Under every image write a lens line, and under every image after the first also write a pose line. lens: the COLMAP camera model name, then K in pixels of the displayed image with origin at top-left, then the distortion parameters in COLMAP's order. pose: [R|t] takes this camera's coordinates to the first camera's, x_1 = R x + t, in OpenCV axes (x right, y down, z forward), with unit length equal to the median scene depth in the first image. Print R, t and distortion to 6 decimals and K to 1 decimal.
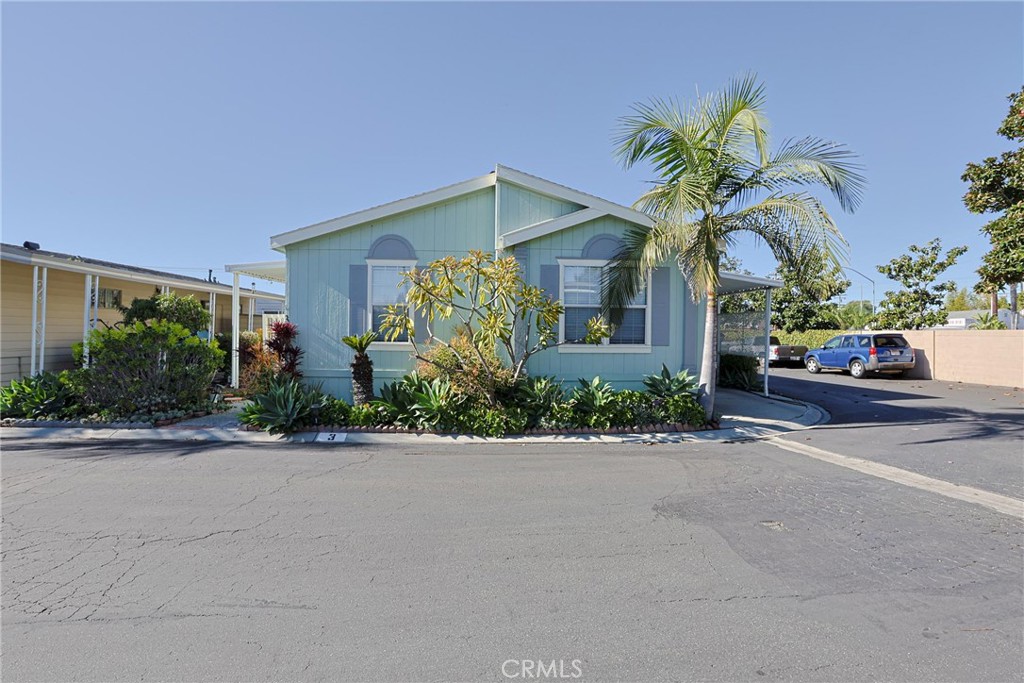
lens RADIAL K [[511.4, 0, 507.7], [0, 511.4, 337.4], [0, 0, 1]] dist [-0.035104, 0.001974]
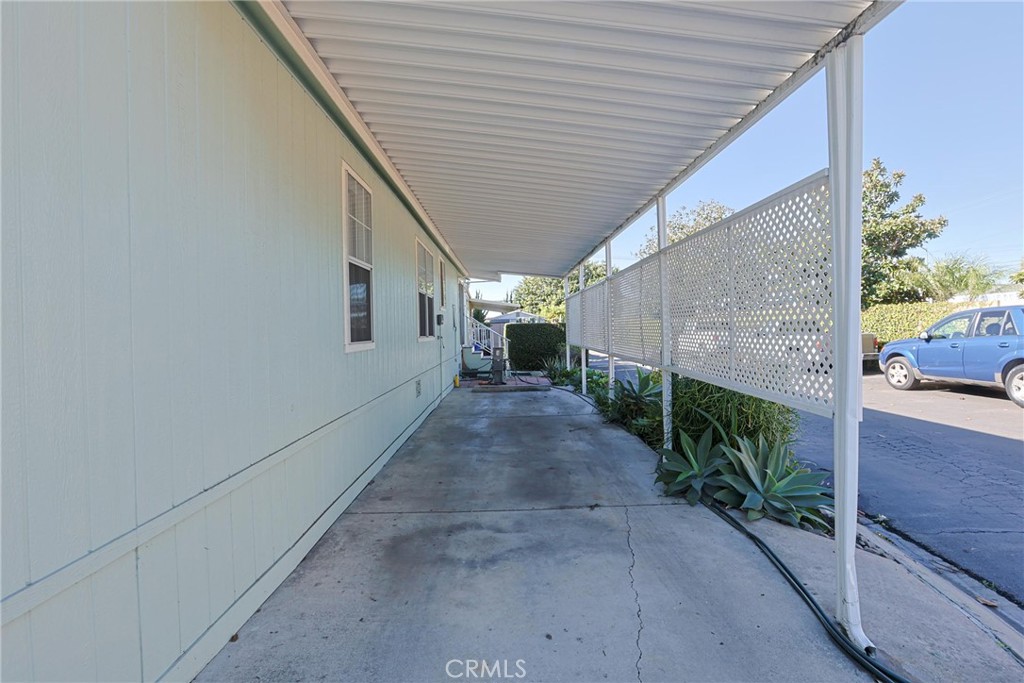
lens RADIAL K [[511.4, 0, 507.7], [0, 511.4, 337.4], [0, 0, 1]] dist [-0.035104, 0.001974]
pose [[0.998623, -0.033598, -0.040301, 0.240457], [0.033917, 0.999398, 0.007264, 0.003584], [0.040032, -0.008620, 0.999161, 0.493415]]
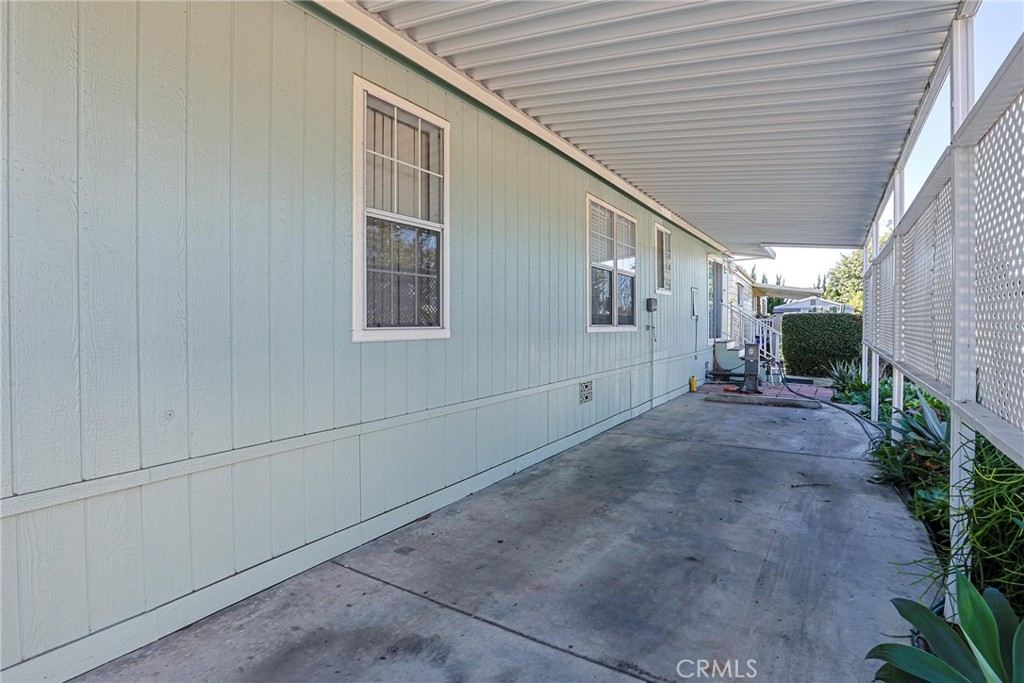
lens RADIAL K [[511.4, 0, 507.7], [0, 511.4, 337.4], [0, 0, 1]] dist [-0.035104, 0.001974]
pose [[0.809104, 0.001024, -0.587665, 0.309720], [0.007657, 0.999895, 0.012284, 0.007552], [0.587616, -0.014439, 0.809011, 0.640792]]
